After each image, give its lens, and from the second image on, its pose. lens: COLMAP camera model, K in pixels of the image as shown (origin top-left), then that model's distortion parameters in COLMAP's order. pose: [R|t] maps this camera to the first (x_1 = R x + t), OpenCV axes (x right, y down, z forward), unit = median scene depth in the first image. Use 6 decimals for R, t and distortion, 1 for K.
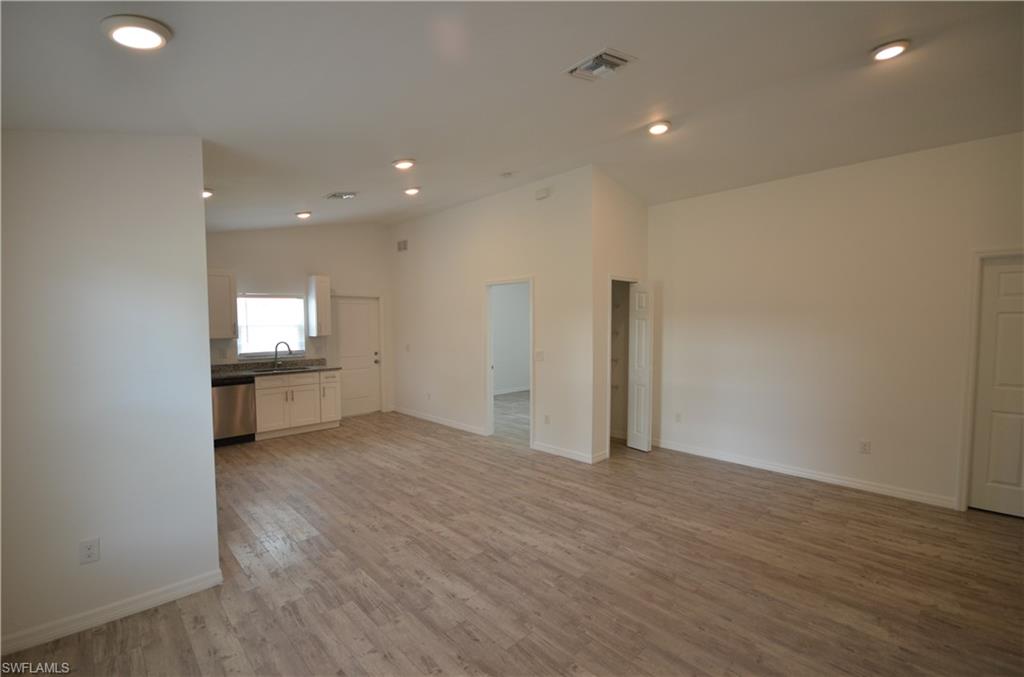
lens RADIAL K [[448.8, 0, 510.4], [0, 448.8, 345.4], [0, 0, 1]] dist [-0.003130, -0.000500]
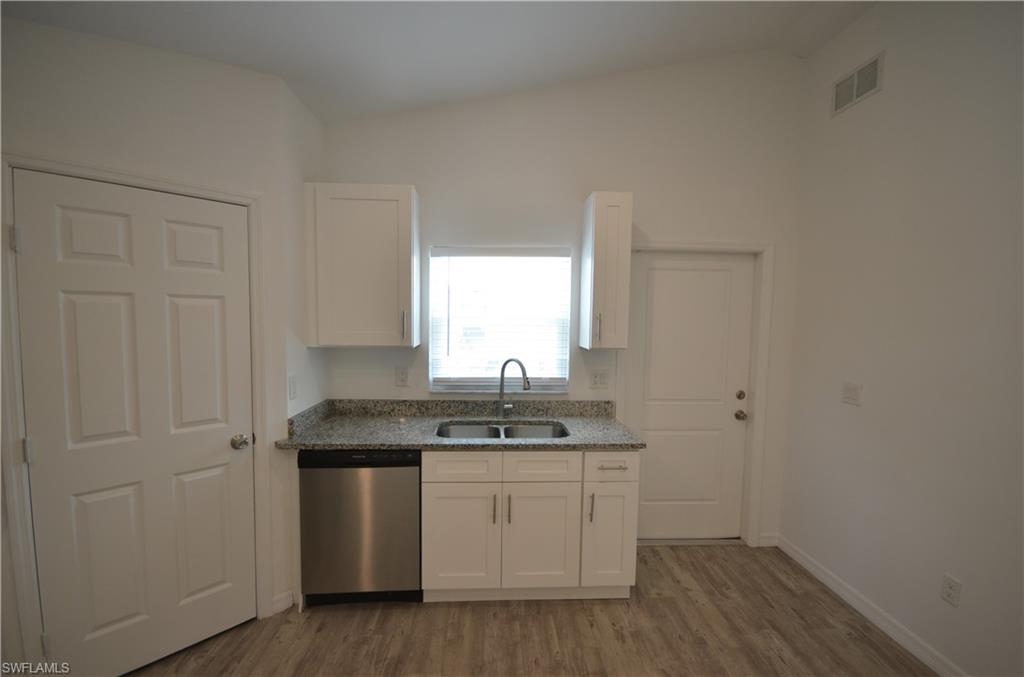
lens RADIAL K [[448.8, 0, 510.4], [0, 448.8, 345.4], [0, 0, 1]] dist [-0.003130, -0.000500]
pose [[0.756780, 0.064553, -0.650475, -0.237359], [-0.054222, 0.997882, 0.035947, -0.034928], [0.651417, 0.008066, 0.758677, 0.676454]]
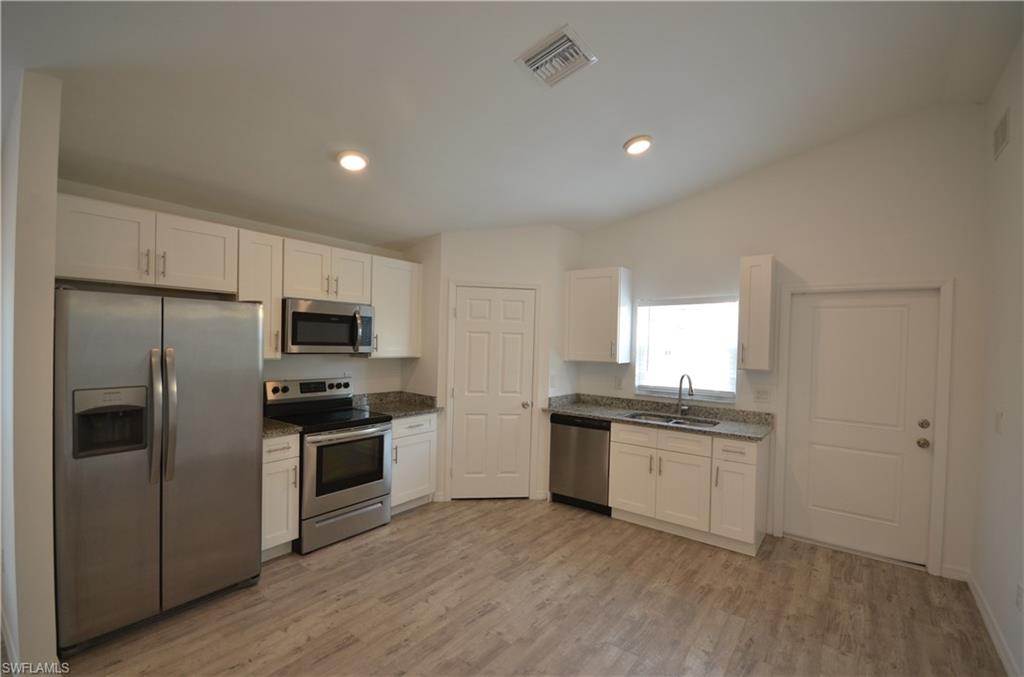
lens RADIAL K [[448.8, 0, 510.4], [0, 448.8, 345.4], [0, 0, 1]] dist [-0.003130, -0.000500]
pose [[0.152439, 0.021633, -0.988076, 0.057306], [-0.076980, 0.996983, 0.009951, -0.034425], [0.985310, 0.074545, 0.153644, 0.665354]]
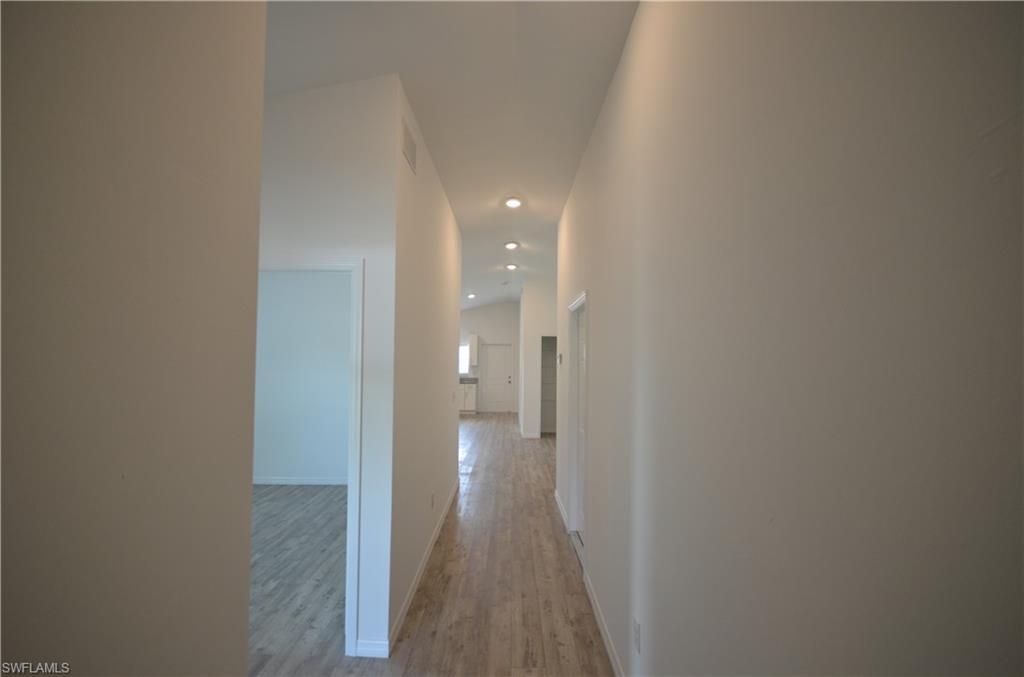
lens RADIAL K [[448.8, 0, 510.4], [0, 448.8, 345.4], [0, 0, 1]] dist [-0.003130, -0.000500]
pose [[0.740668, 0.000922, -0.671870, 1.006741], [-0.054594, 0.996775, -0.058817, -0.002826], [0.669649, 0.080244, 0.738330, -0.308739]]
